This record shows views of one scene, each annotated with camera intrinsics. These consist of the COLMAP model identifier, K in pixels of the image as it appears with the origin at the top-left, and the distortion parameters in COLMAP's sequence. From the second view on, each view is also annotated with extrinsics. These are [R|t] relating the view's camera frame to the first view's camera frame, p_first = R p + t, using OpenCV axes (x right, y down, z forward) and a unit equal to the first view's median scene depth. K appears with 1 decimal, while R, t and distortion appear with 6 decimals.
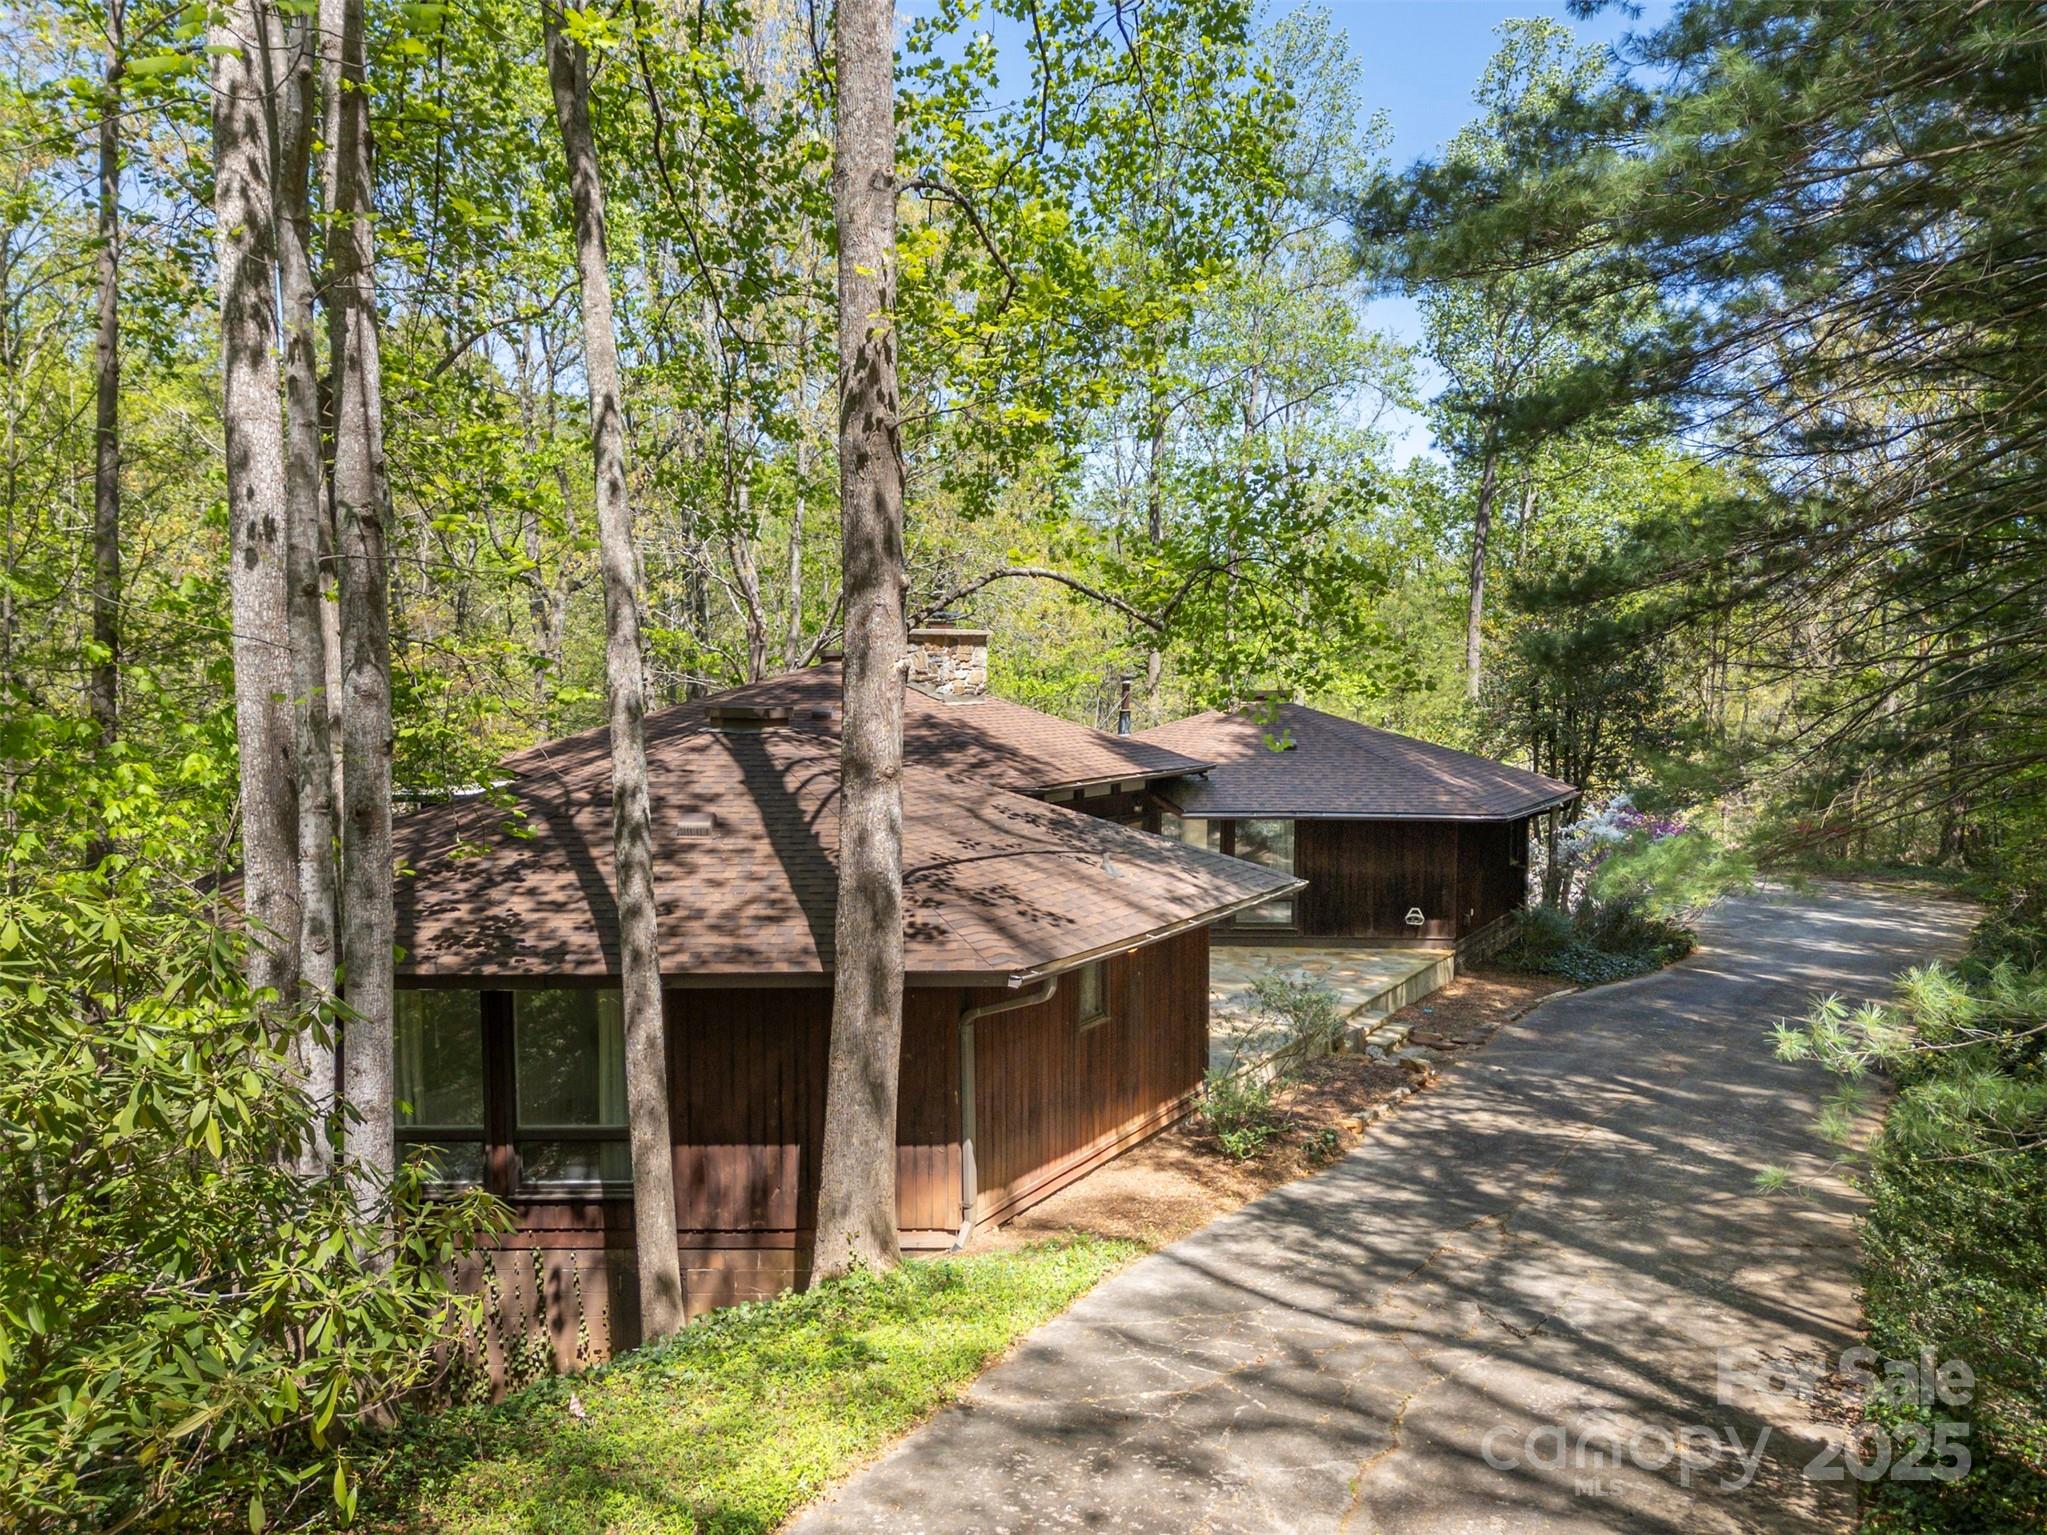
lens RADIAL K [[1407.2, 0, 1023.5], [0, 1407.2, 767.5], [0, 0, 1]] dist [-0.000944, -0.000142]
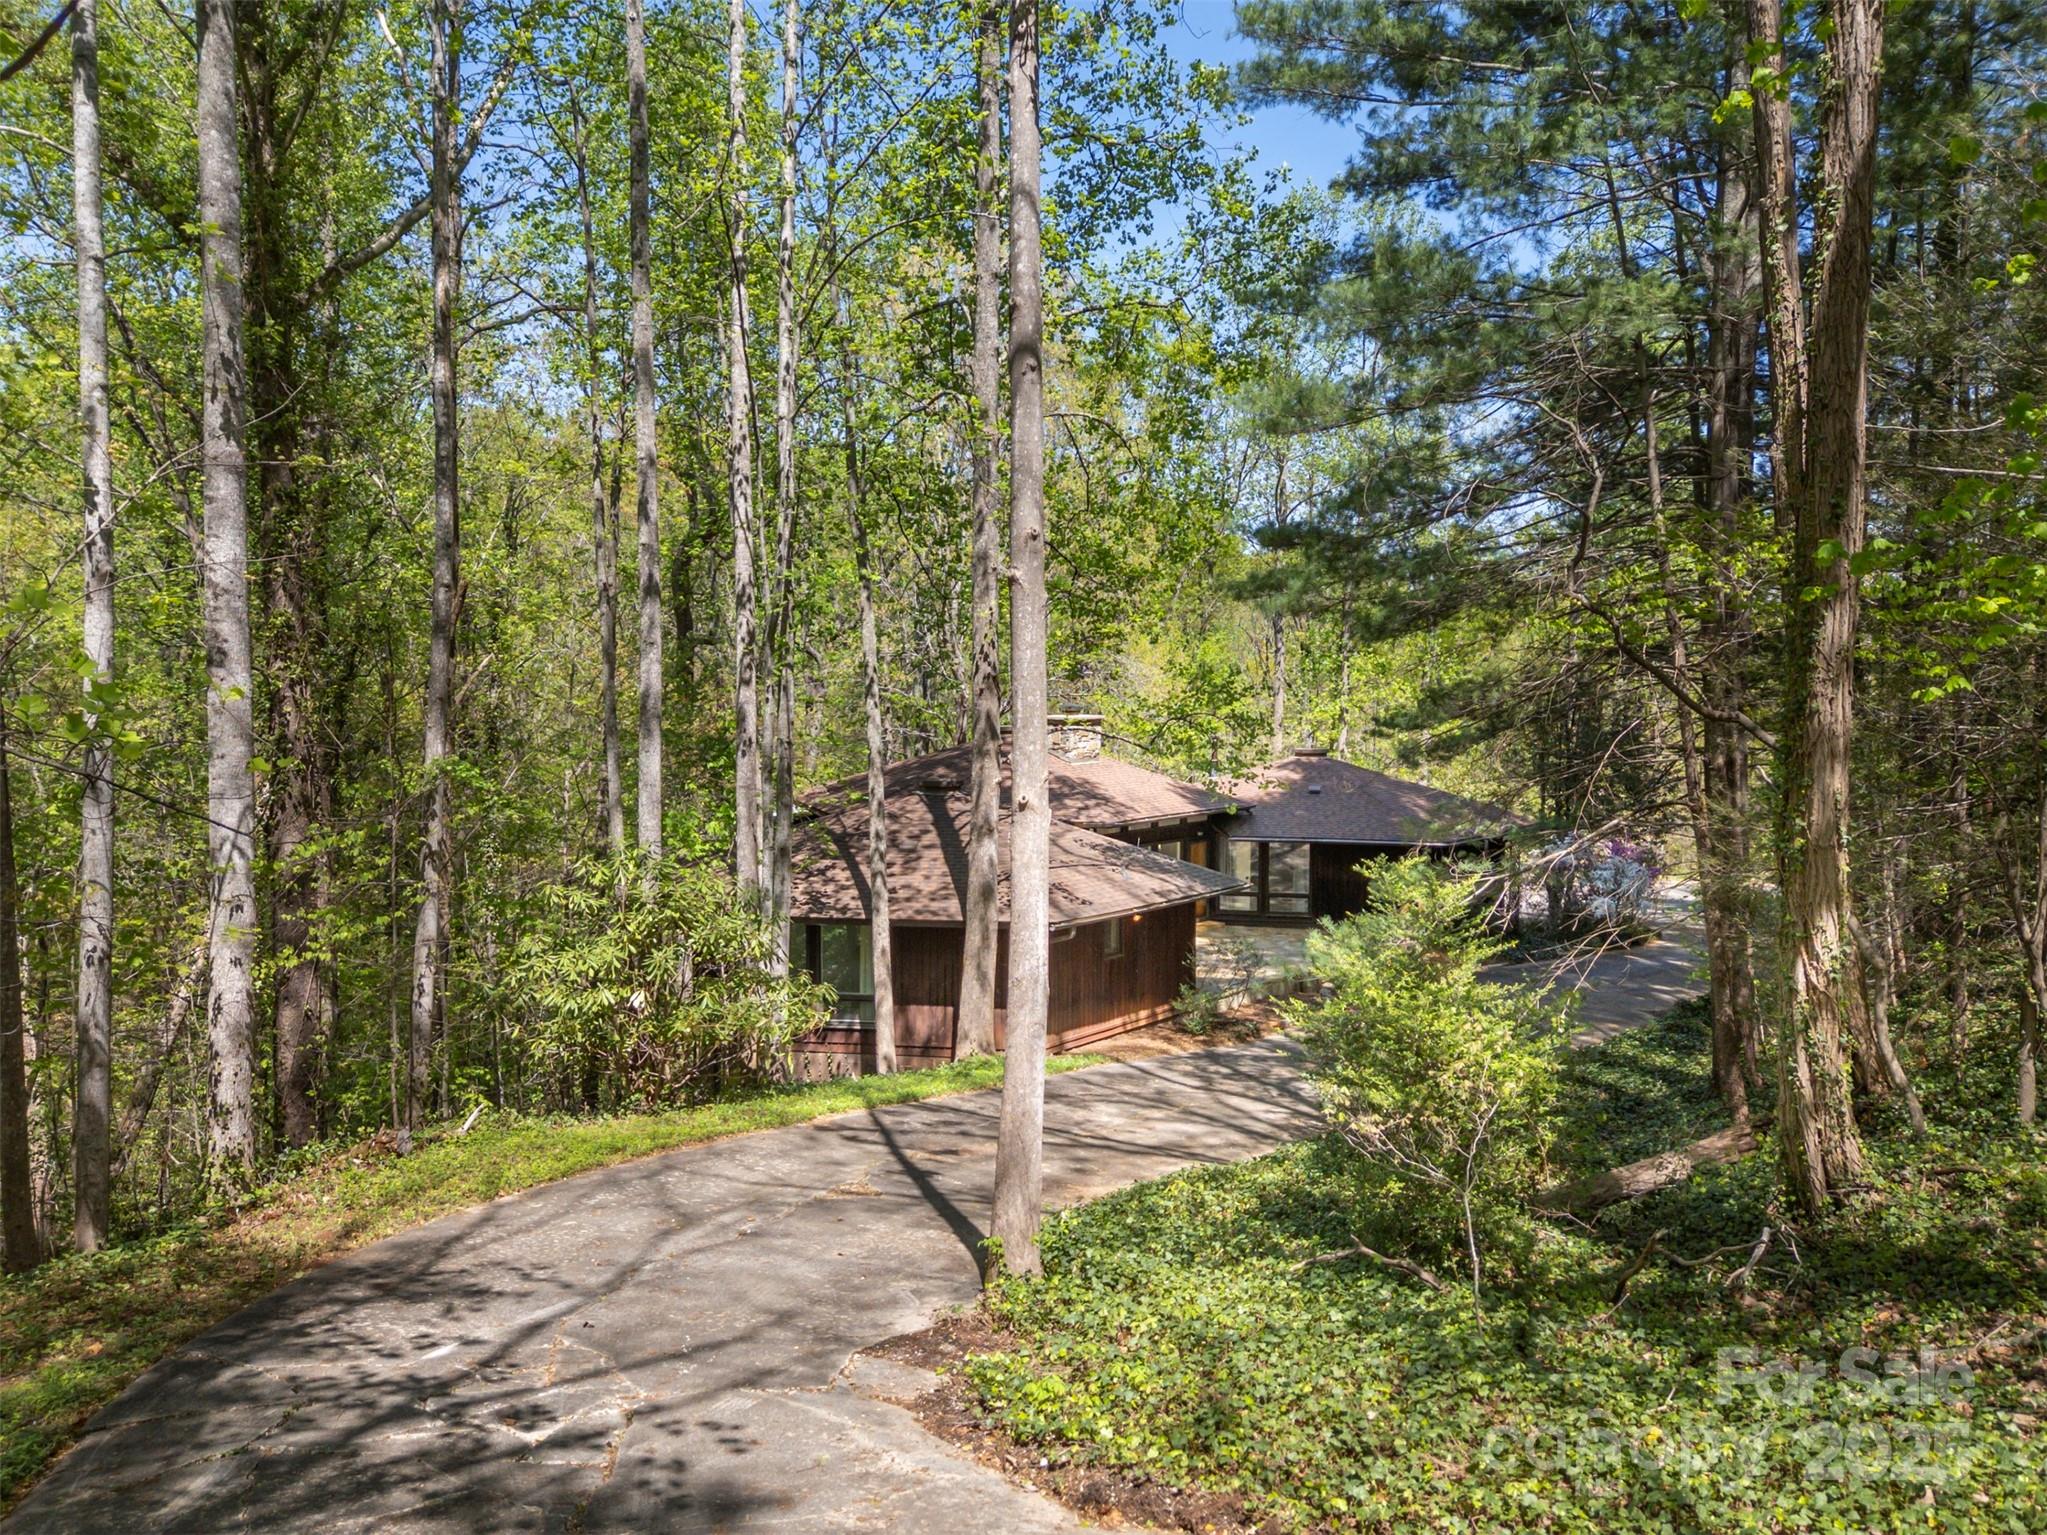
lens RADIAL K [[1424.9, 0, 1023.5], [0, 1424.9, 767.5], [0, 0, 1]] dist [0.001671, 0.000085]
pose [[0.986908, 0.010670, -0.160931, 0.266630], [-0.010188, 0.999941, 0.003817, -0.087425], [0.160962, -0.002128, 0.986958, -1.015043]]
